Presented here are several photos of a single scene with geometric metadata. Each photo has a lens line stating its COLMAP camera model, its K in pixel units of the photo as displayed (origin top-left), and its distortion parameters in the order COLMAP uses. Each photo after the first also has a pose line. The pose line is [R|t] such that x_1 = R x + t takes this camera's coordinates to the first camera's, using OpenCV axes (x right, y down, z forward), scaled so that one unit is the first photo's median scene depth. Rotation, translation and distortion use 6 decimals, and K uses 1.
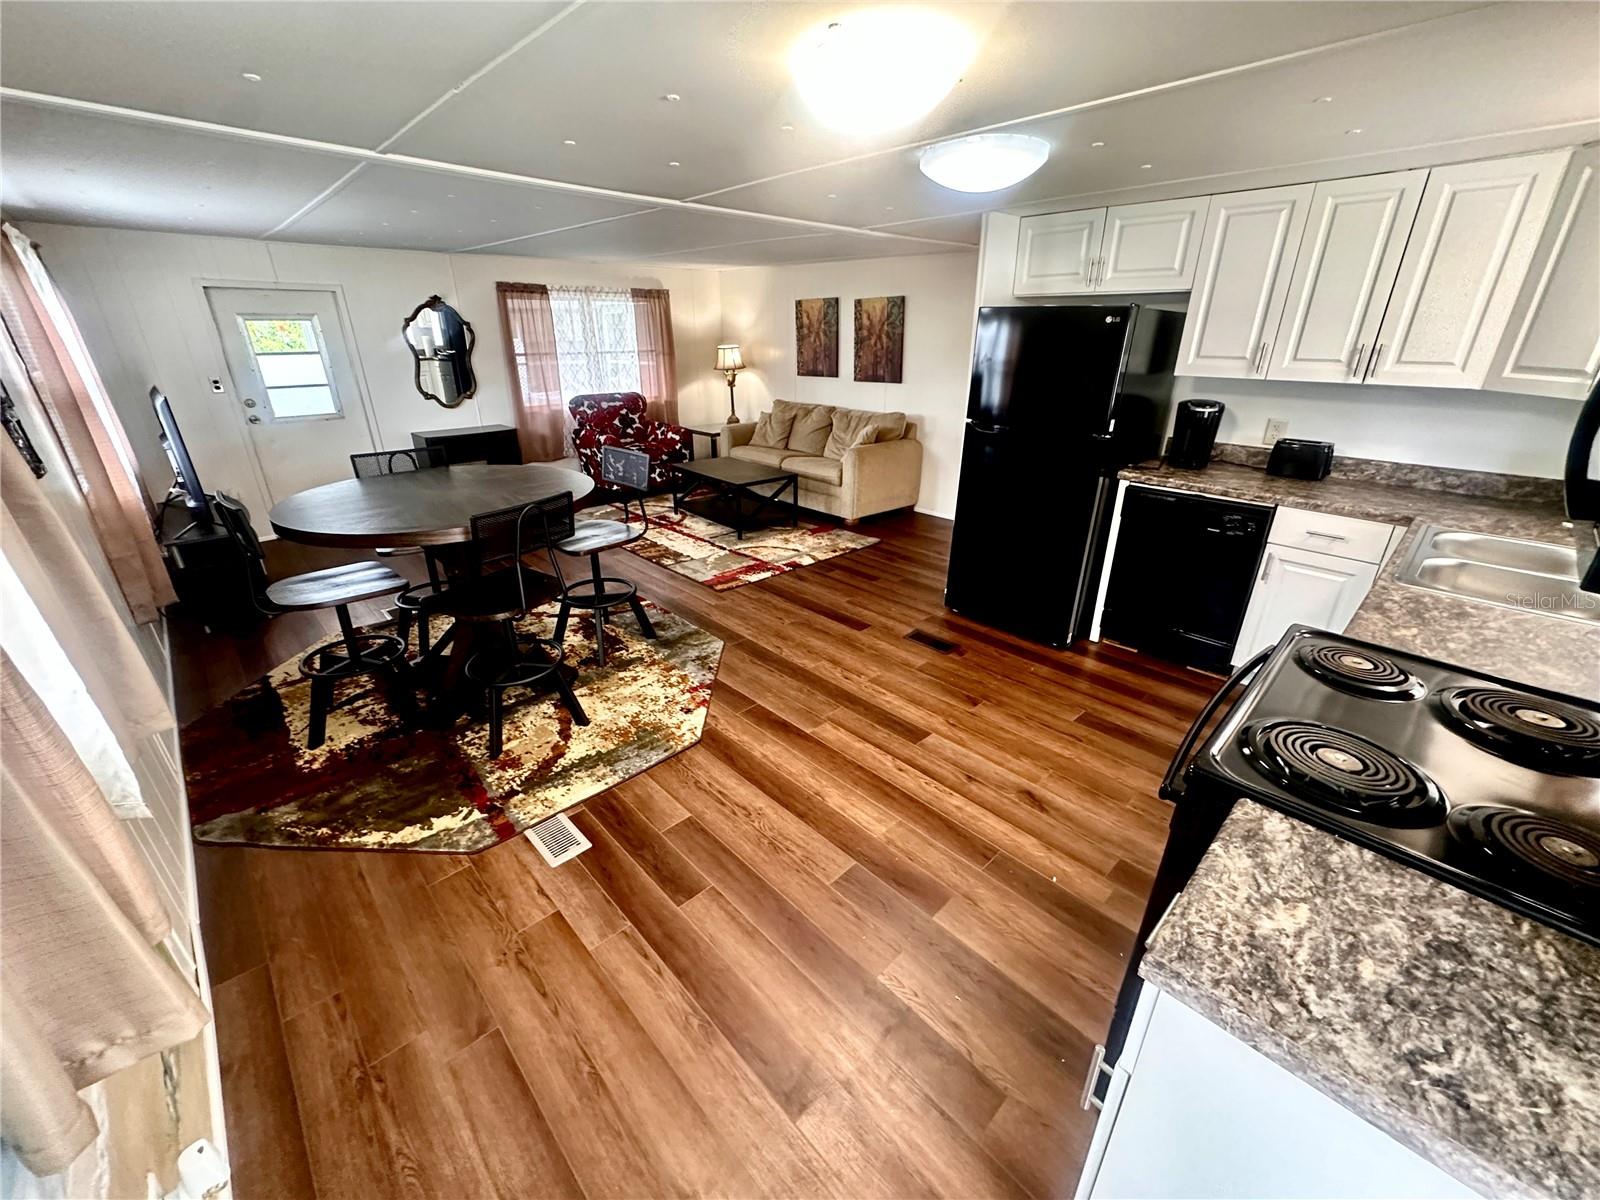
lens RADIAL K [[640.7, 0, 798.7], [0, 640.7, 600.3], [0, 0, 1]] dist [-0.005767, 0.001709]
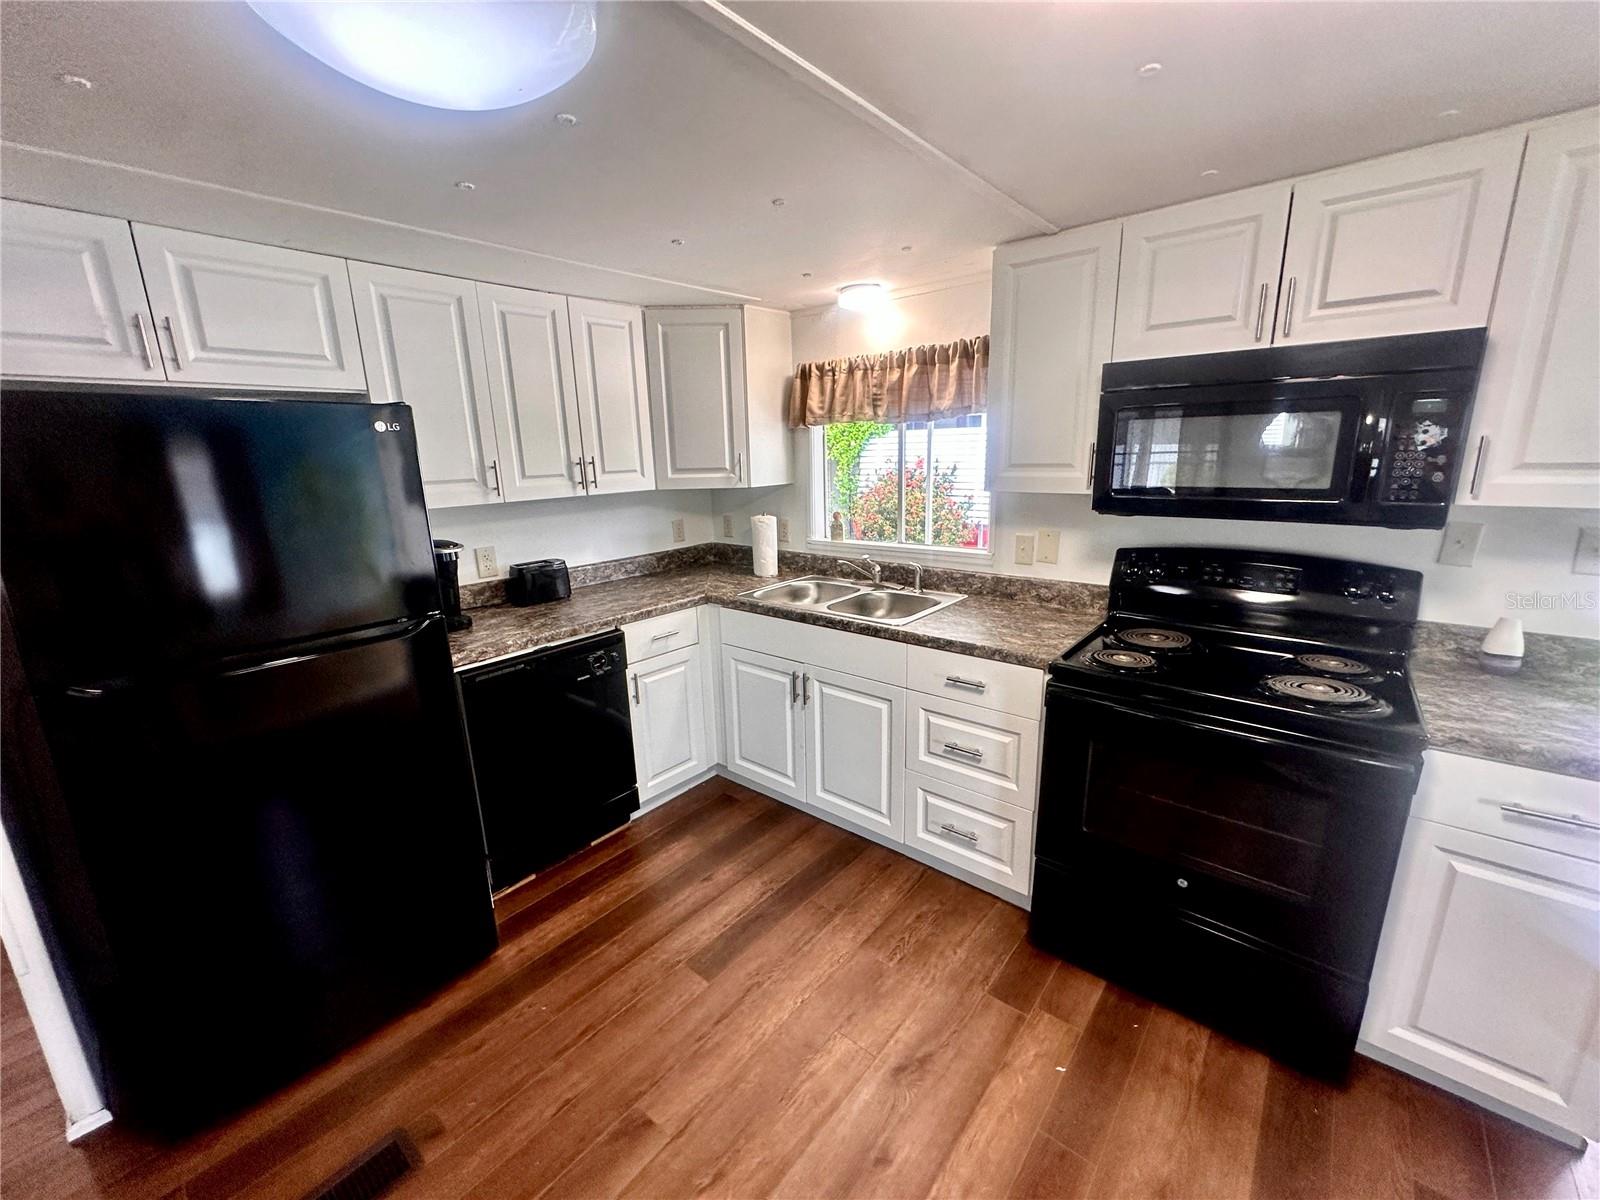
lens RADIAL K [[640.7, 0, 802.0], [0, 640.7, 599.0], [0, 0, 1]] dist [-0.005767, 0.001709]
pose [[-0.114320, -0.224212, 0.967812, -0.072919], [0.416615, 0.873575, 0.251591, -0.147086], [-0.901866, 0.431967, -0.006457, 0.368237]]
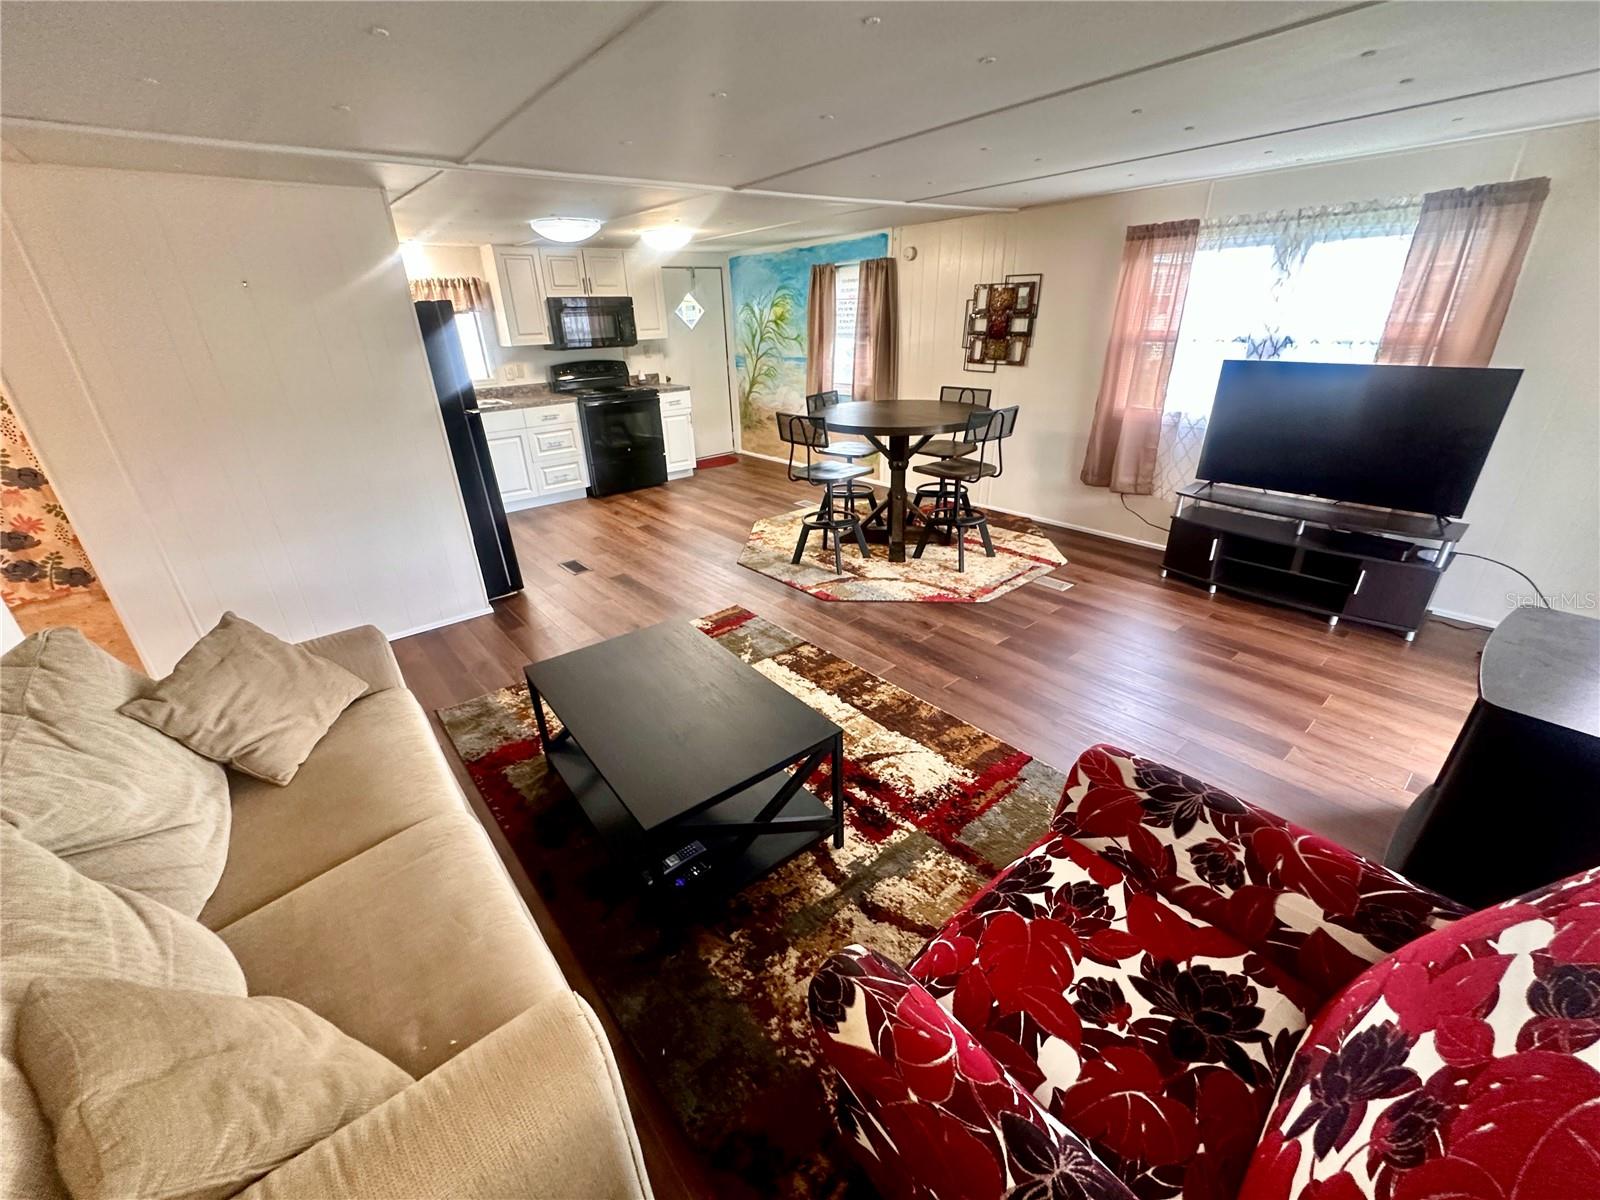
lens RADIAL K [[640.7, 0, 801.2], [0, 640.7, 601.9], [0, 0, 1]] dist [-0.005767, 0.001709]
pose [[-0.997855, 0.002518, 0.065412, -0.199748], [0.050072, 0.673010, 0.737937, -0.499967], [-0.042165, 0.739629, -0.671693, 1.173850]]
